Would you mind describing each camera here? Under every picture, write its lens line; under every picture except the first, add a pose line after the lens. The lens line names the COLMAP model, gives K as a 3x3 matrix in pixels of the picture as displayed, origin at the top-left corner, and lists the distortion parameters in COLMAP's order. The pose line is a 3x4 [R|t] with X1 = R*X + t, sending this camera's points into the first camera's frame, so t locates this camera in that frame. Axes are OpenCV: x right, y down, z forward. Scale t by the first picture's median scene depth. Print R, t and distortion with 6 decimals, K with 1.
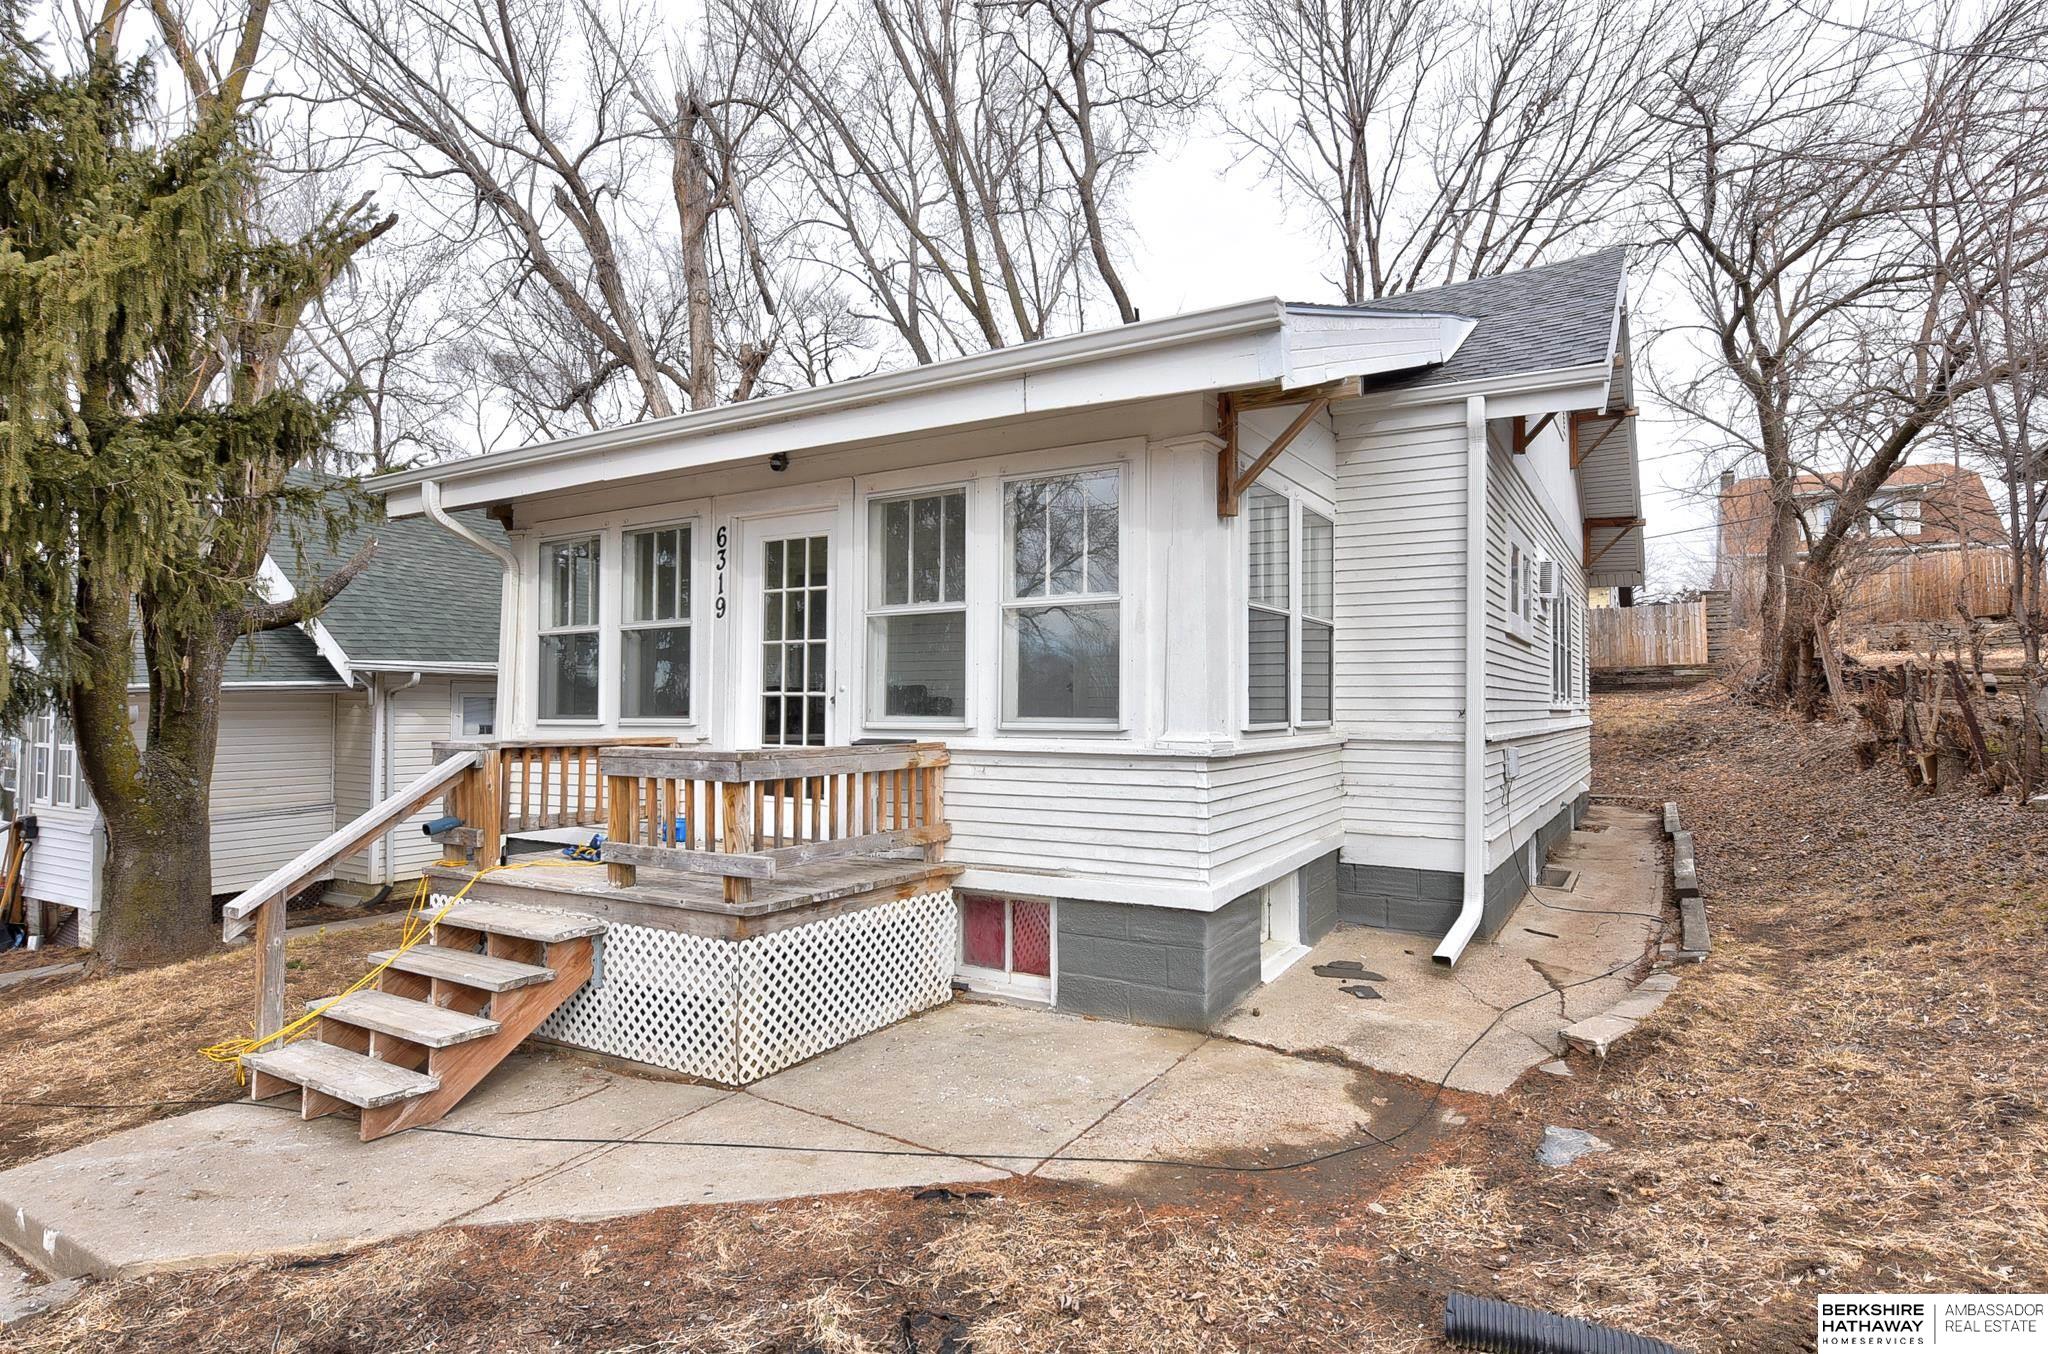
lens RADIAL K [[1097.1, 0, 1022.4], [0, 1097.1, 671.9], [0, 0, 1]] dist [-0.006196, -0.001169]
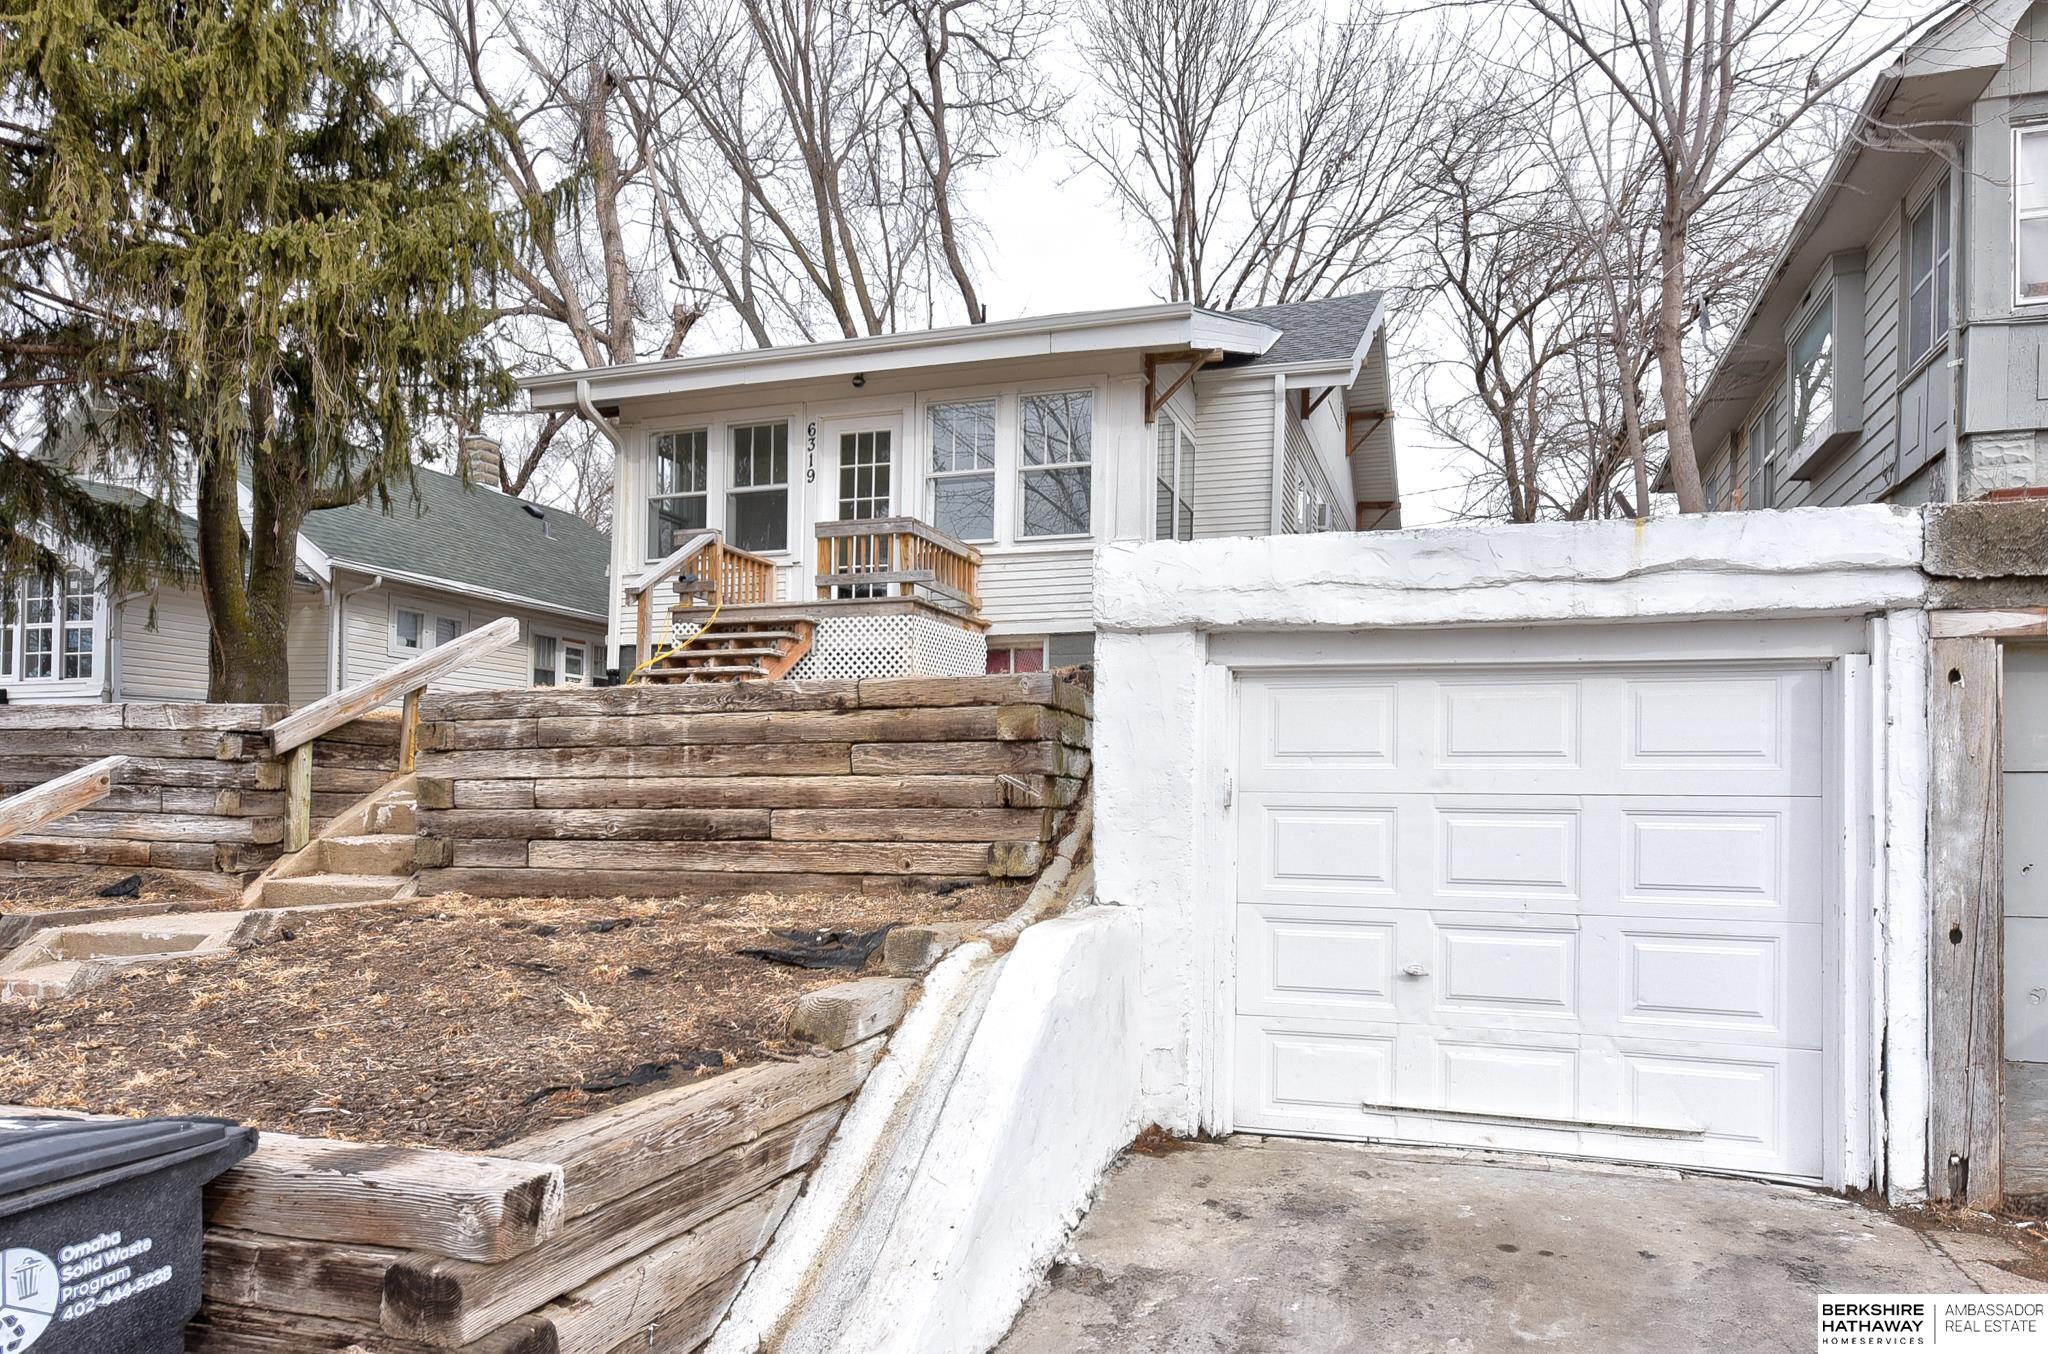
lens RADIAL K [[1322.3, 0, 1024.0], [0, 1322.3, 791.2], [0, 0, 1]] dist [-0.001687, 0.003578]
pose [[0.978362, 0.014859, 0.206367, -0.133695], [-0.021265, 0.999357, 0.028860, 0.119355], [-0.205806, -0.032623, 0.978049, -0.325148]]
